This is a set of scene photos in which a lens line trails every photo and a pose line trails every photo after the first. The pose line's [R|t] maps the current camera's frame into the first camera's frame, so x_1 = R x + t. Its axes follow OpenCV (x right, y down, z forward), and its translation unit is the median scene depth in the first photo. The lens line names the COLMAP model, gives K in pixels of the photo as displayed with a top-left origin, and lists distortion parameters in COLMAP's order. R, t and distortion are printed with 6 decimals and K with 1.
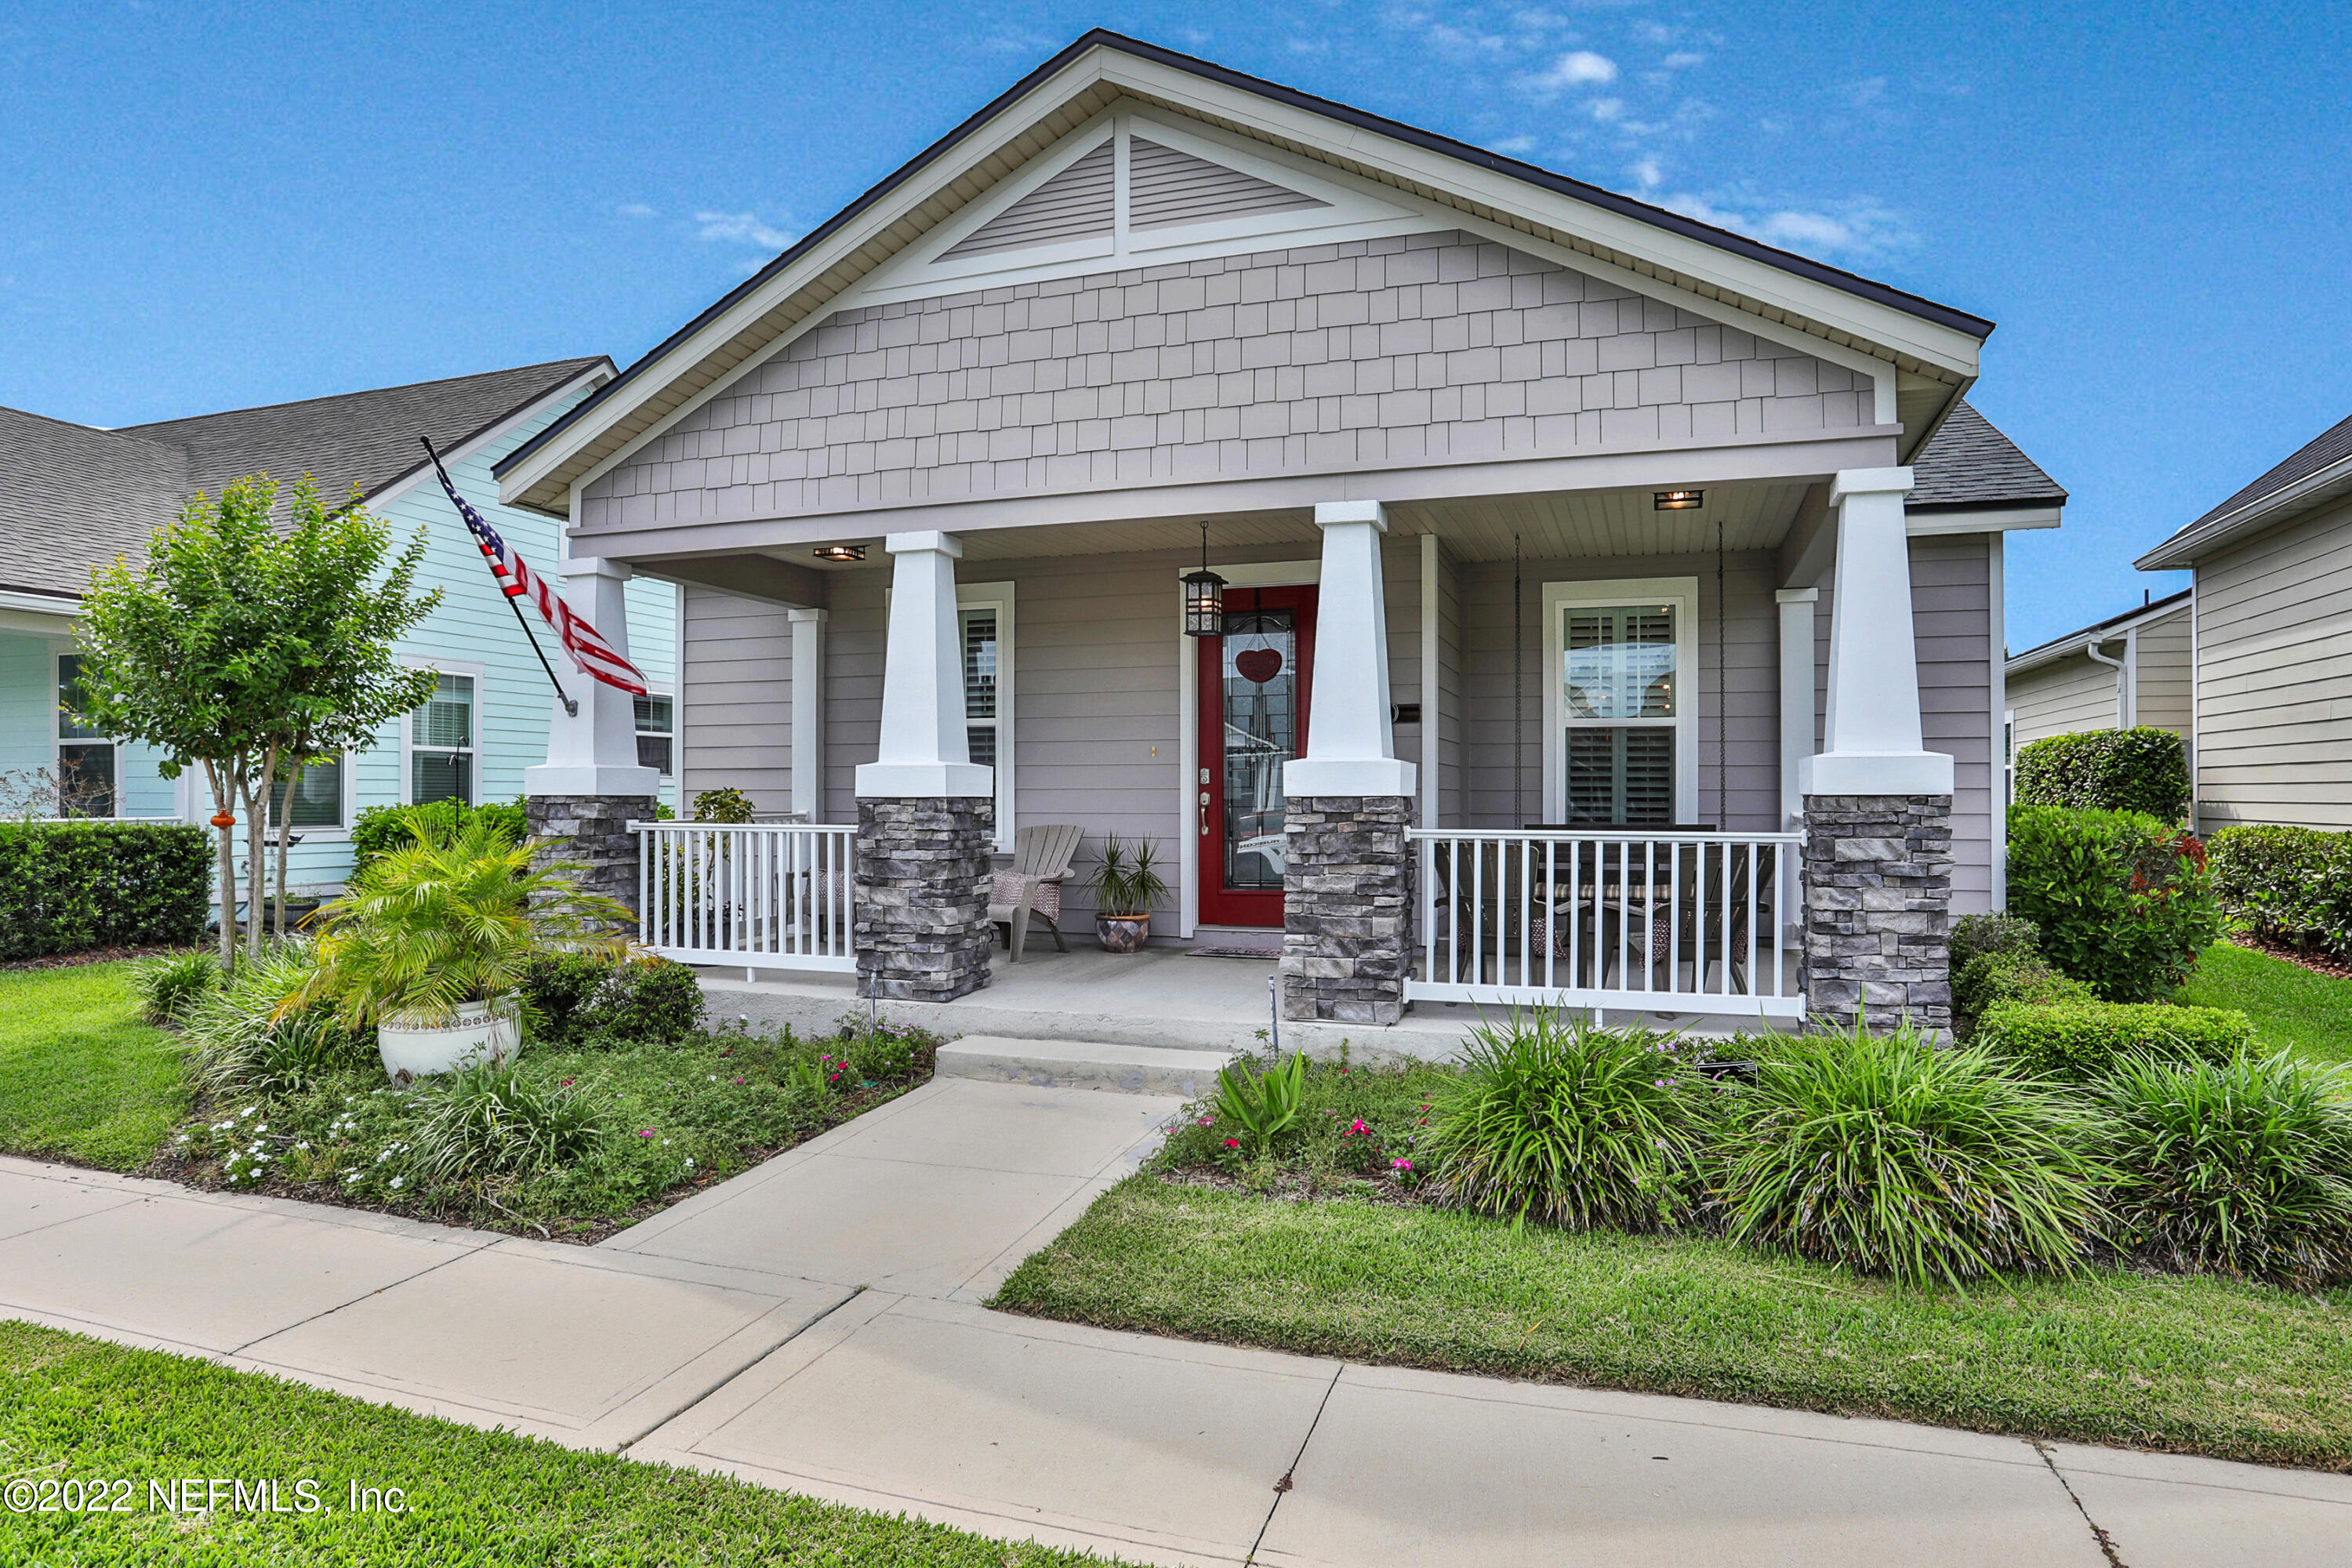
lens RADIAL K [[1331.2, 0, 1176.0], [0, 1331.2, 784.0], [0, 0, 1]] dist [-0.086324, 0.051254]
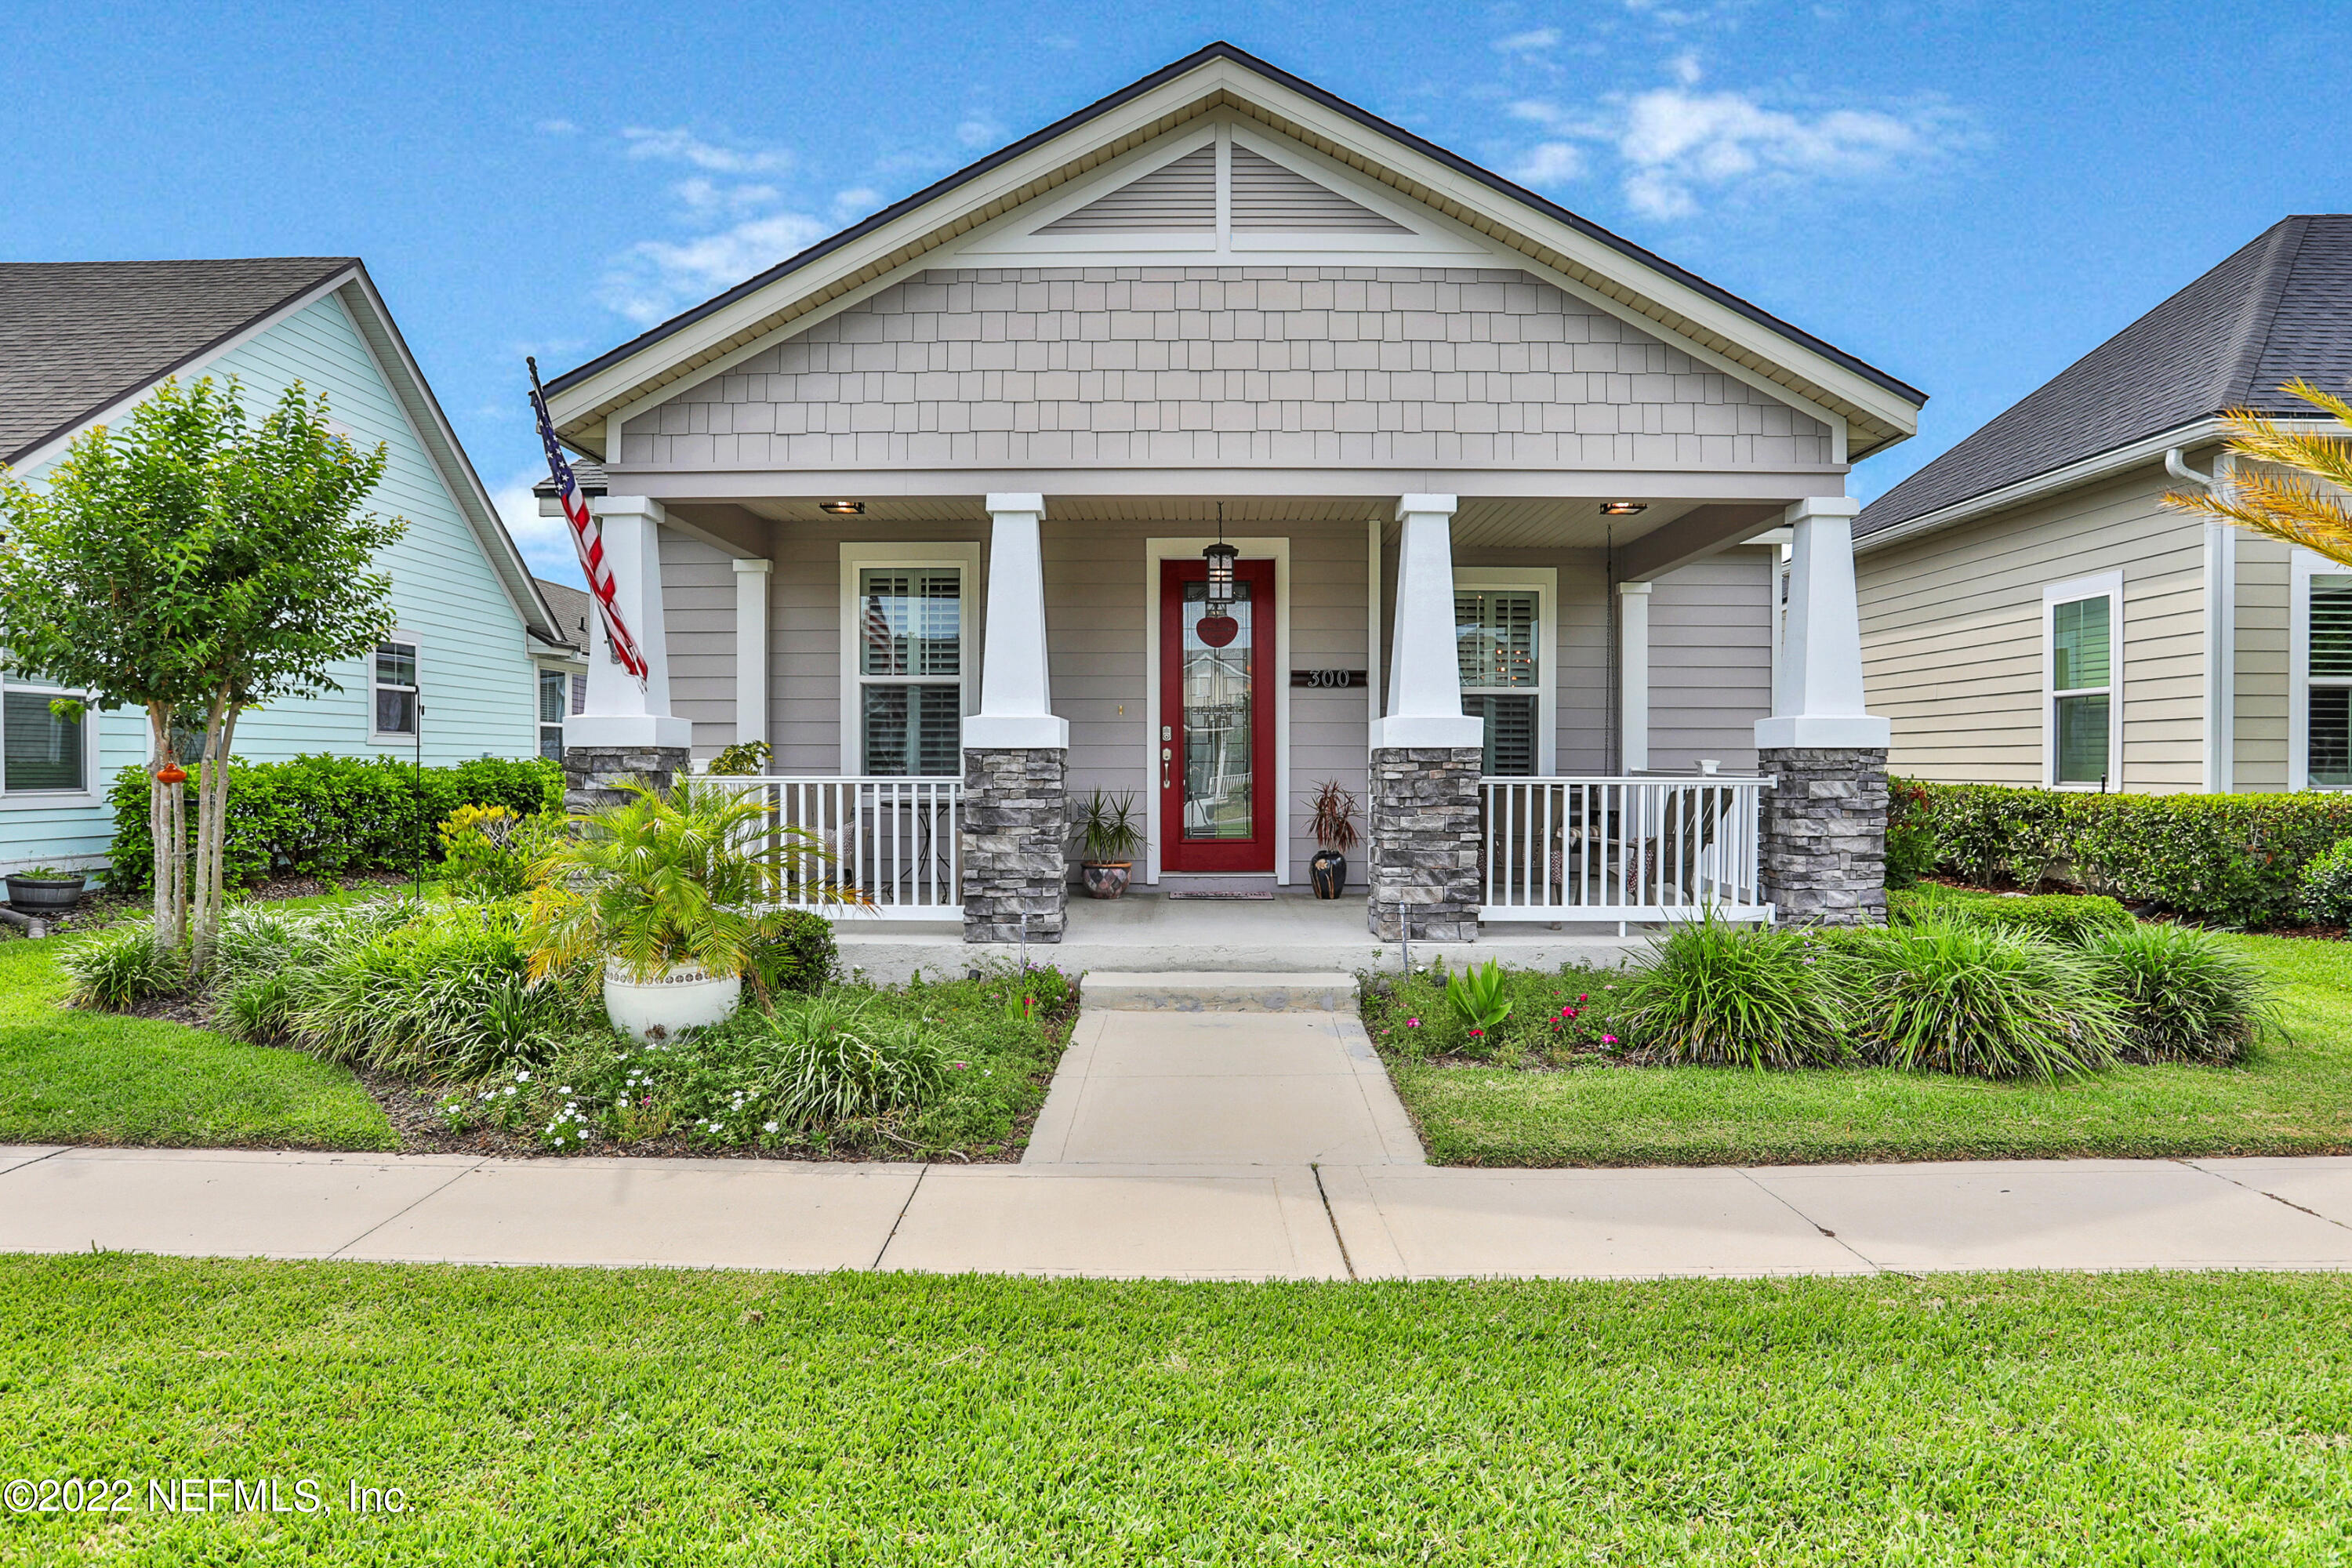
lens RADIAL K [[1331.2, 0, 1176.0], [0, 1331.2, 784.0], [0, 0, 1]] dist [-0.086324, 0.051254]
pose [[0.949227, -0.003965, 0.314567, -0.435155], [-0.003286, 0.999741, 0.022516, 0.014763], [-0.314575, -0.022406, 0.948968, -0.033231]]
